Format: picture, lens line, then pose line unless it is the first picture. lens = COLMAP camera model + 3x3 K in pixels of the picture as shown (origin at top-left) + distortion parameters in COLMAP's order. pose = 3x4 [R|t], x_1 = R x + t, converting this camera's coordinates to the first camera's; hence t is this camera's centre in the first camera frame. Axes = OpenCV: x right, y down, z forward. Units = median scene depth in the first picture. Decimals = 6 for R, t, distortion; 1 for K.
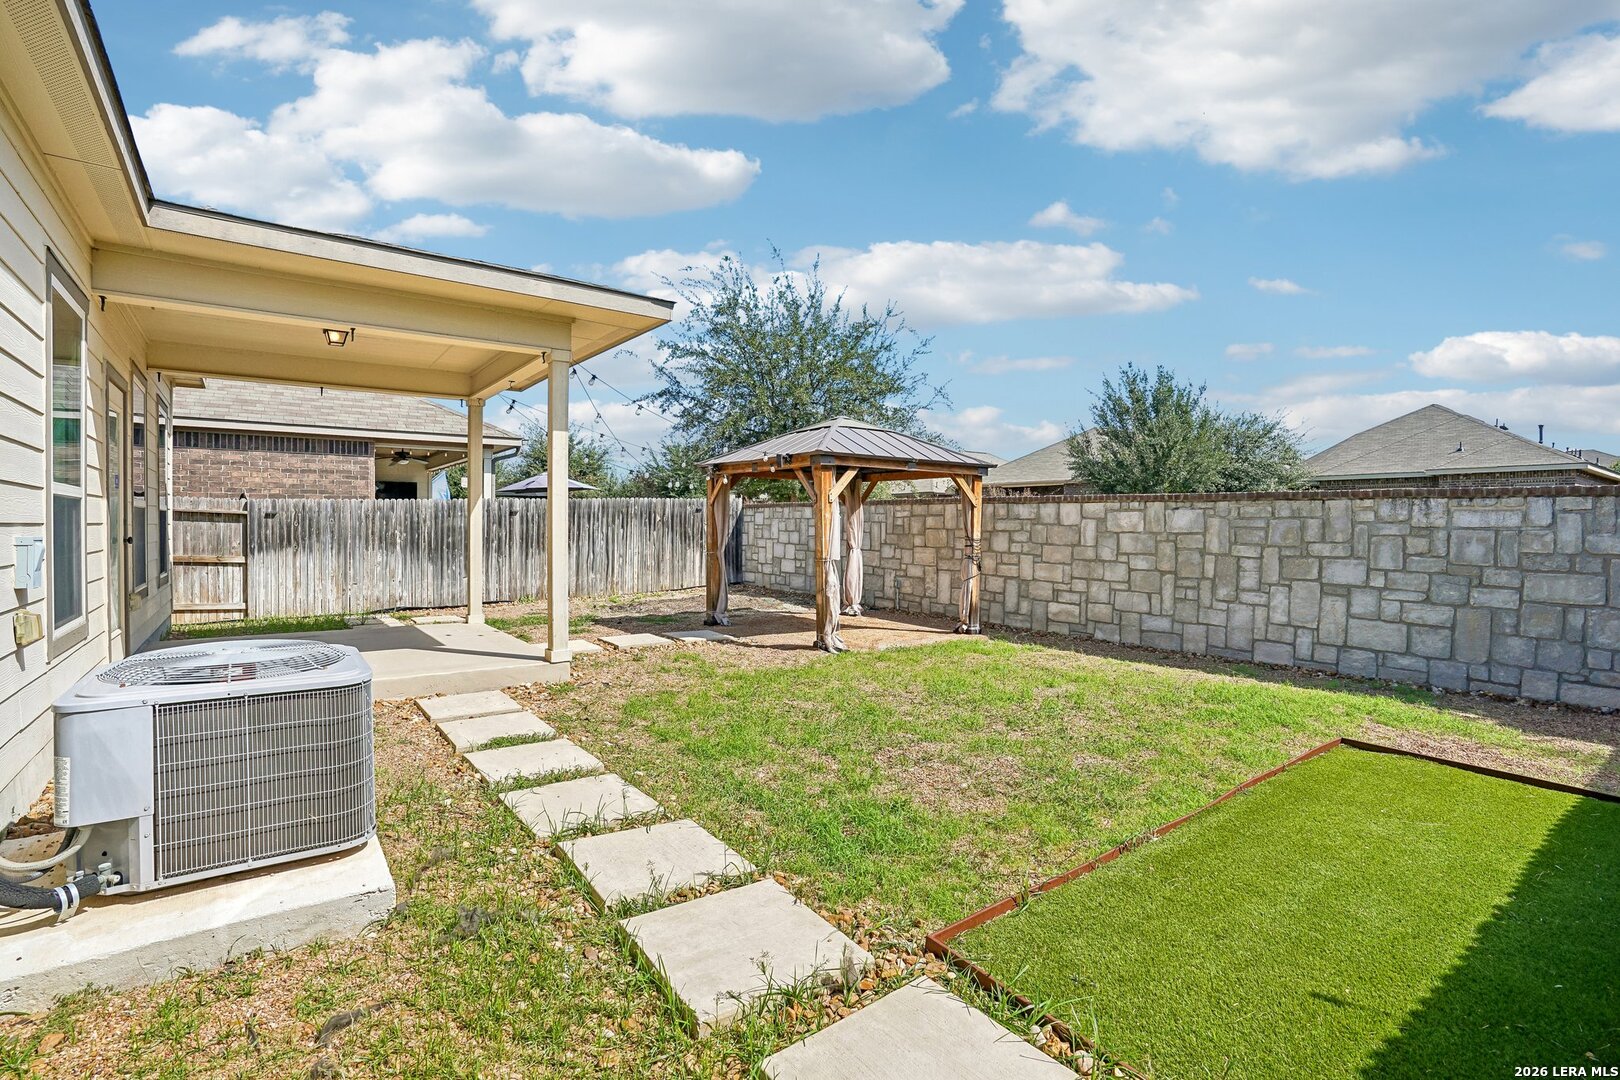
lens RADIAL K [[782.5, 0, 815.9], [0, 782.5, 537.7], [0, 0, 1]] dist [0.000058, 0.006578]
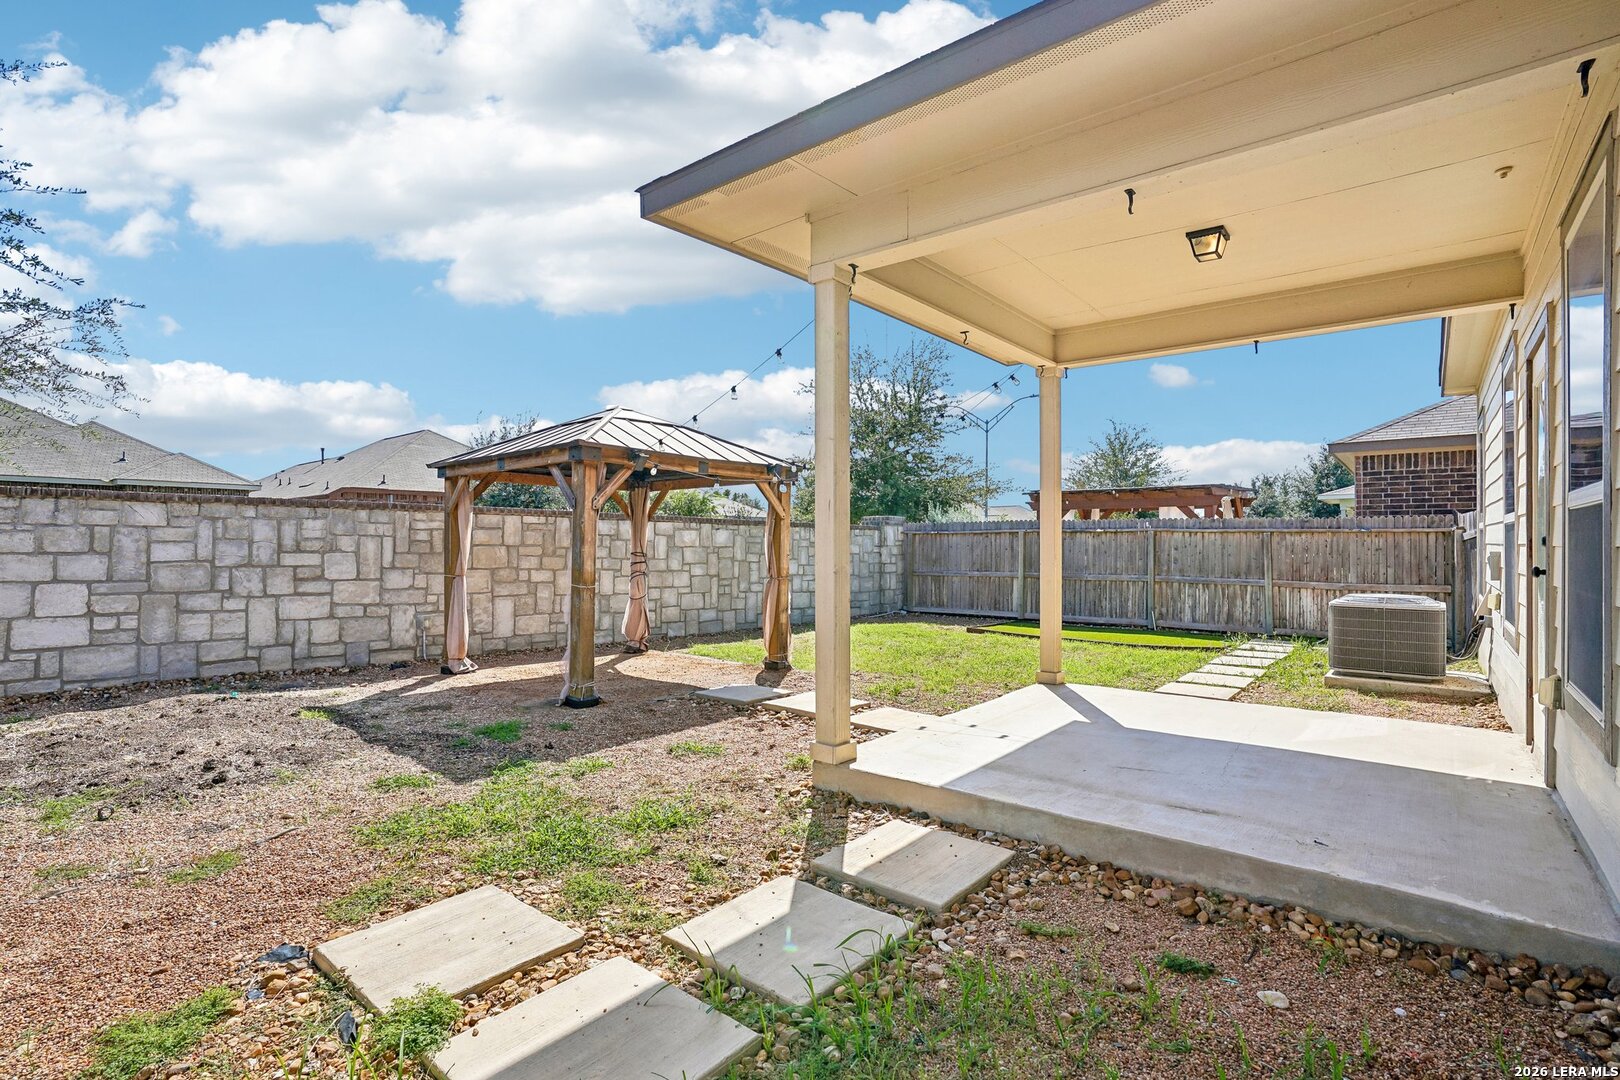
lens RADIAL K [[782.5, 0, 792.7], [0, 782.5, 541.6], [0, 0, 1]] dist [0.000058, 0.006578]
pose [[-0.188046, -0.014848, 0.982048, -0.847490], [0.001310, 0.999881, 0.015369, -0.033440], [-0.982159, 0.004177, -0.188004, 1.051682]]
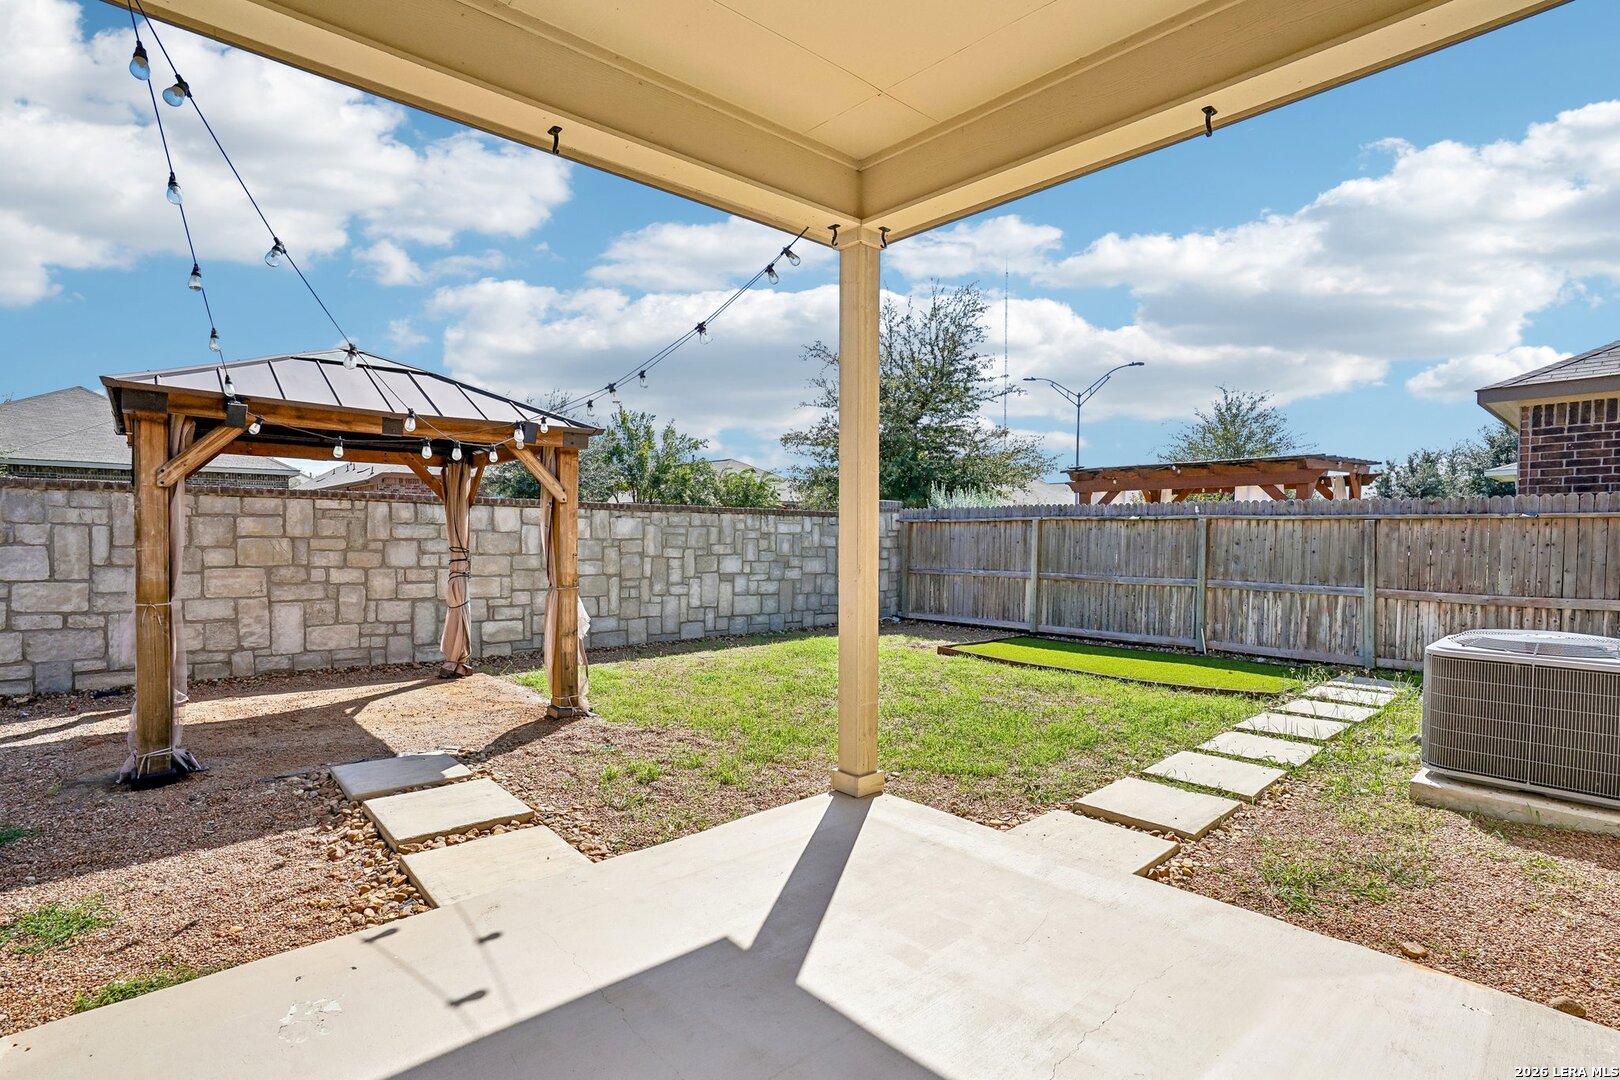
lens RADIAL K [[782.5, 0, 798.4], [0, 782.5, 542.3], [0, 0, 1]] dist [0.000058, 0.006578]
pose [[-0.035535, -0.029104, 0.998945, -0.602671], [0.003495, 0.999566, 0.029246, -0.030145], [-0.999362, 0.004530, -0.035418, 0.733708]]
